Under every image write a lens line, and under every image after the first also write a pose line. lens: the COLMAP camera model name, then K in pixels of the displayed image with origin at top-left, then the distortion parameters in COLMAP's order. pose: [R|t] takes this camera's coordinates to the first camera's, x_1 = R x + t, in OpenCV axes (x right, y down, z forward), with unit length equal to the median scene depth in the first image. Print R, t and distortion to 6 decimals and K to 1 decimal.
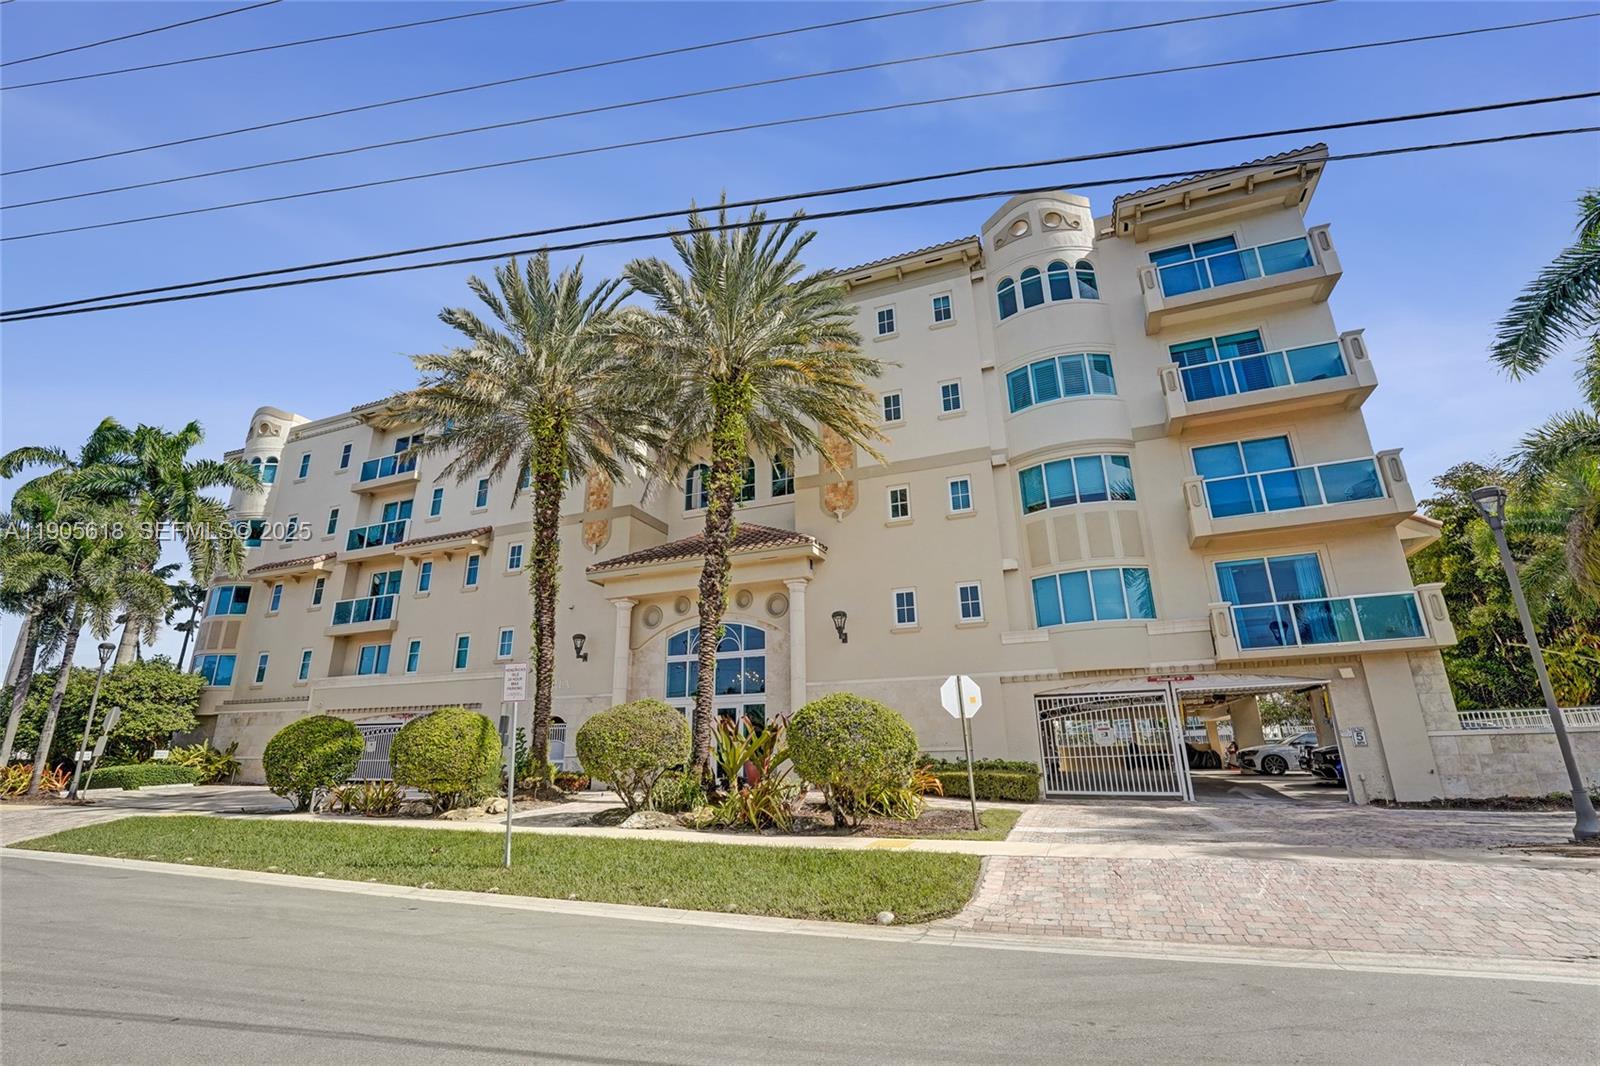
lens RADIAL K [[703.3, 0, 800.0], [0, 703.3, 533.0], [0, 0, 1]] dist [-0.025012, -0.000100]
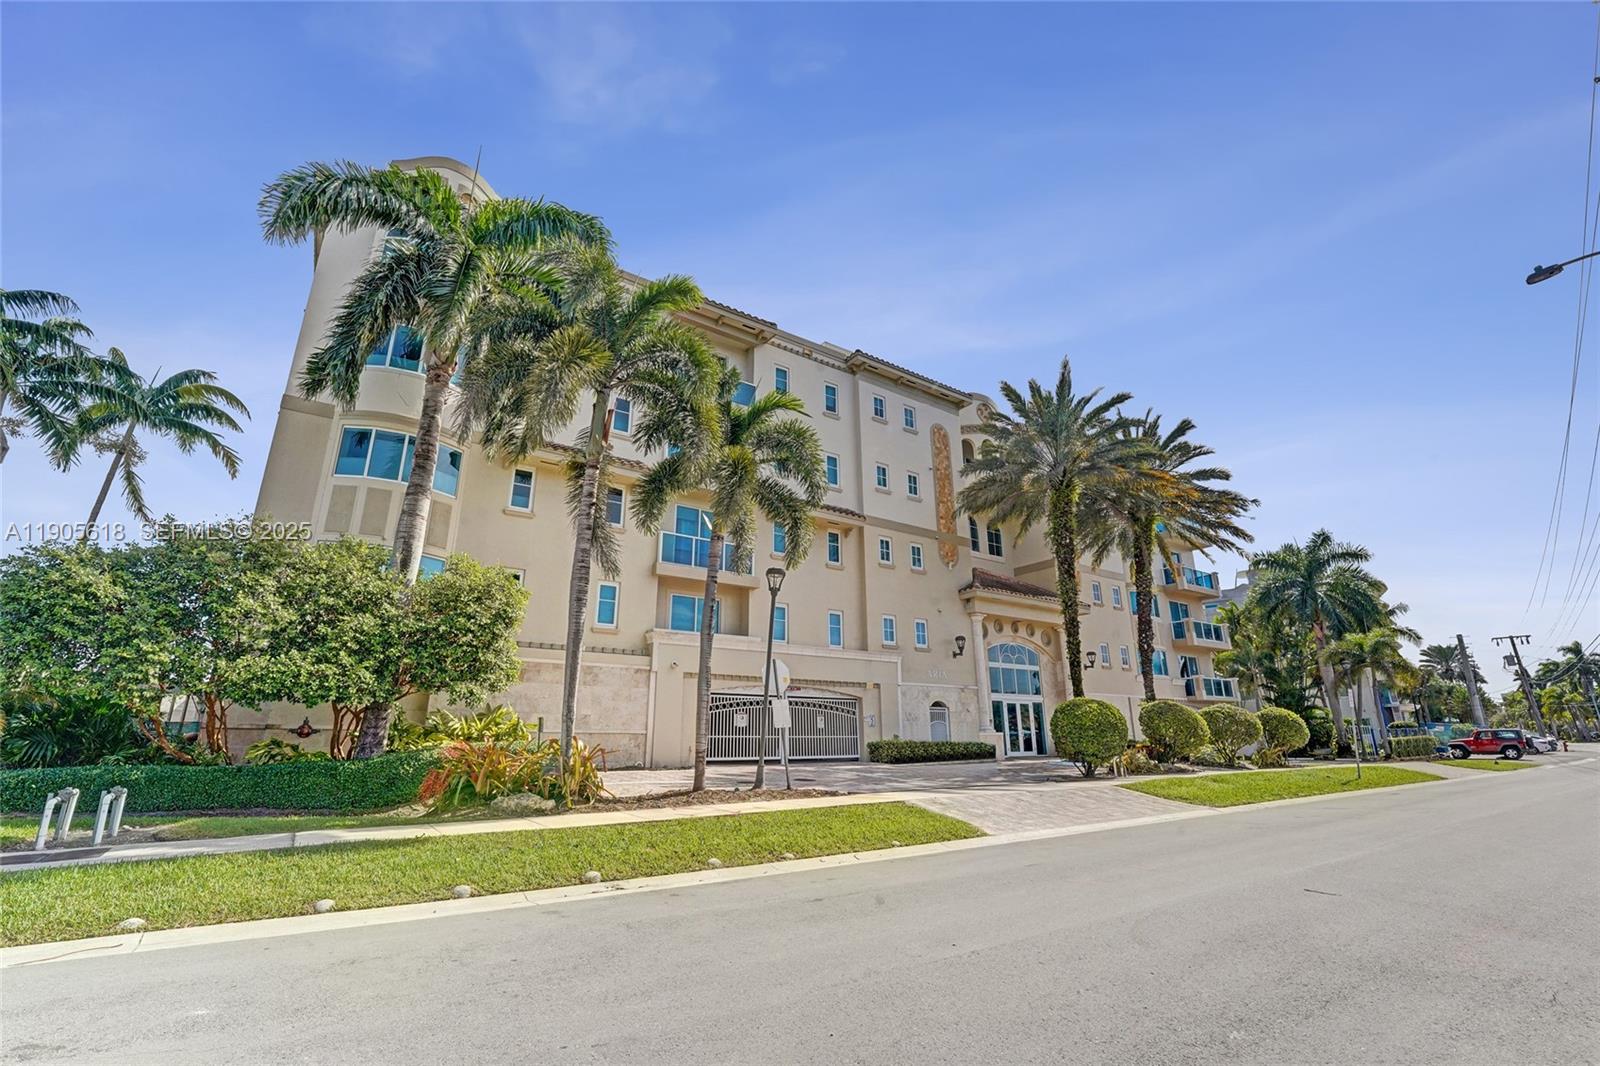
lens RADIAL K [[678.1, 0, 800.0], [0, 678.1, 533.0], [0, 0, 1]] dist [-0.002154, -0.000146]
pose [[0.560601, 0.253867, 0.788212, -1.263443], [-0.259400, 0.957778, -0.123987, 0.165954], [-0.786409, -0.134955, 0.602784, 0.455363]]
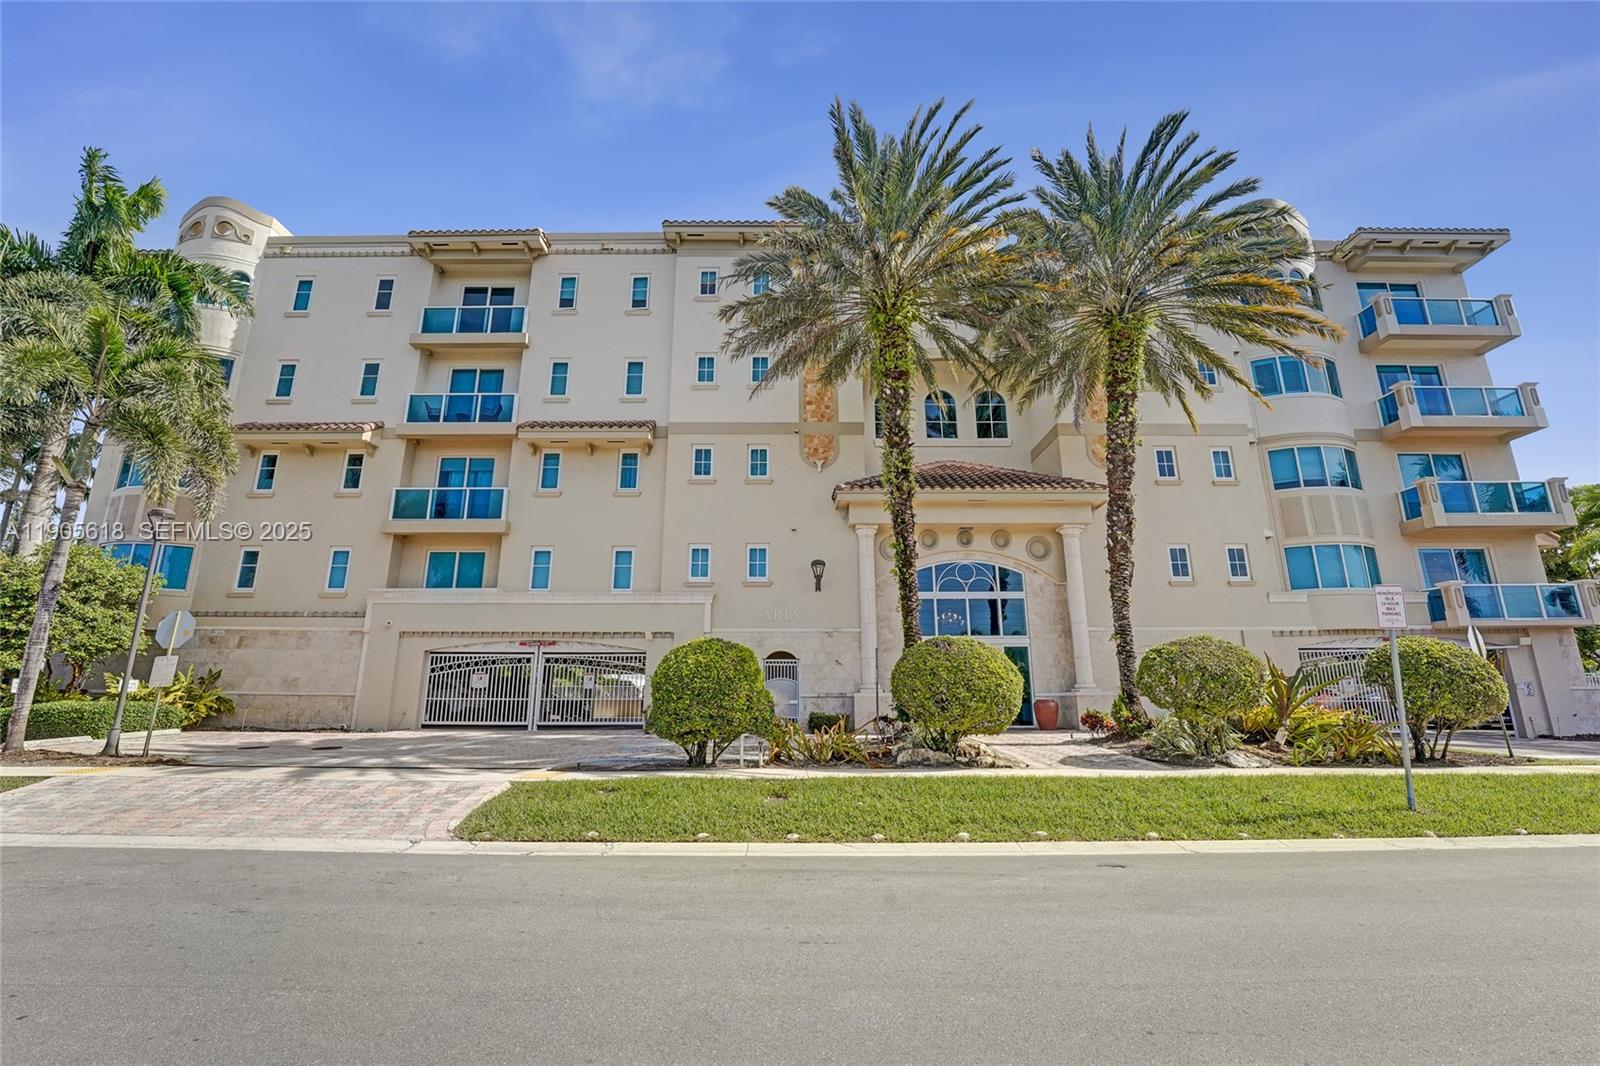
lens RADIAL K [[669.0, 0, 808.0], [0, 669.0, 541.4], [0, 0, 1]] dist [-0.022723, 0.000211]
pose [[0.928421, 0.099325, 0.358008, -0.543513], [-0.124362, 0.991097, 0.047540, 0.071597], [-0.350098, -0.088660, 0.932508, 0.193346]]
